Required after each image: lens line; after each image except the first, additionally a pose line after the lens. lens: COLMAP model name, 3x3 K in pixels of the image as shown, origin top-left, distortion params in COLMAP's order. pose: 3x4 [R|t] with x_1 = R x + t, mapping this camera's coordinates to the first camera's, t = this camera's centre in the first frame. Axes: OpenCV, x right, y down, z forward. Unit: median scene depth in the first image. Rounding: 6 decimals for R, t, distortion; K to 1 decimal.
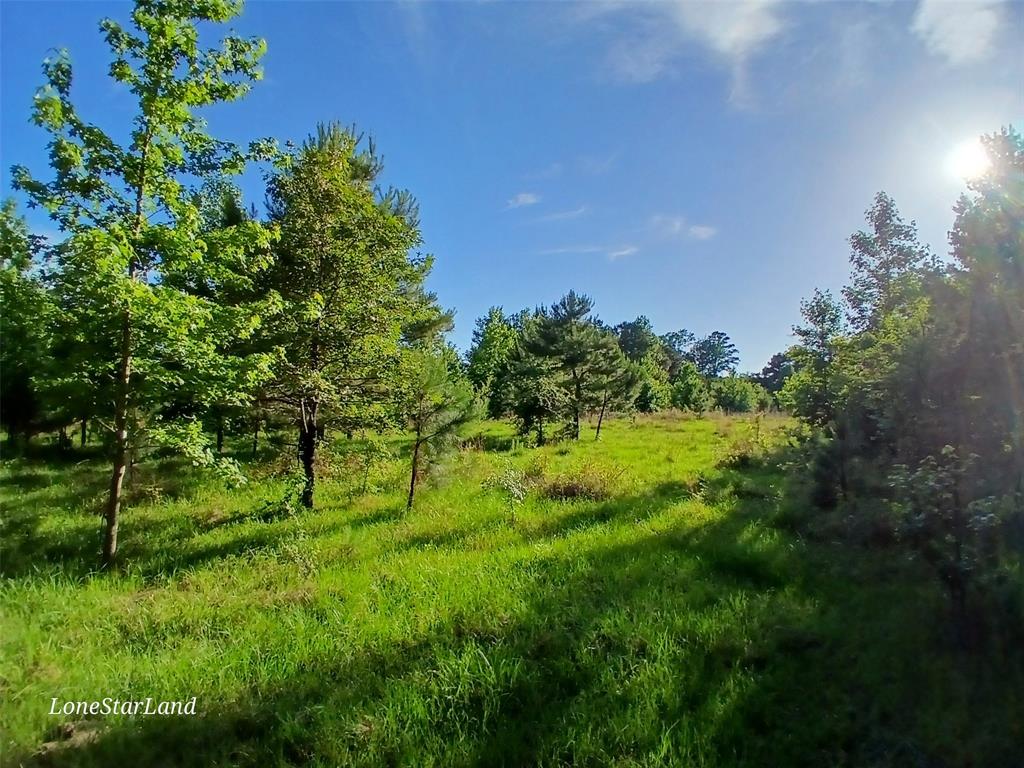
lens RADIAL K [[516.1, 0, 510.9], [0, 516.1, 399.5], [0, 0, 1]] dist [-0.018020, -0.034684]
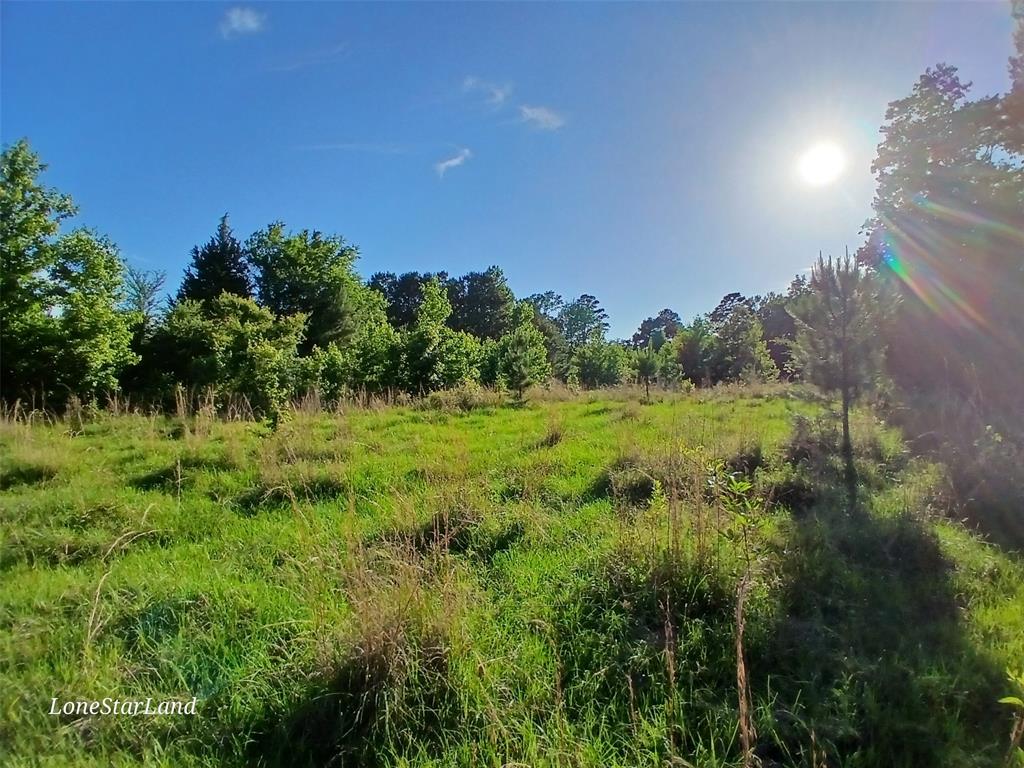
lens RADIAL K [[513.9, 0, 512.0], [0, 513.9, 384.0], [0, 0, 1]] dist [-0.017962, -0.032961]
pose [[0.973965, -0.022112, 0.225619, 0.083945], [0.017150, 0.999567, 0.023931, 0.002691], [-0.226050, -0.019438, 0.973922, 0.181212]]
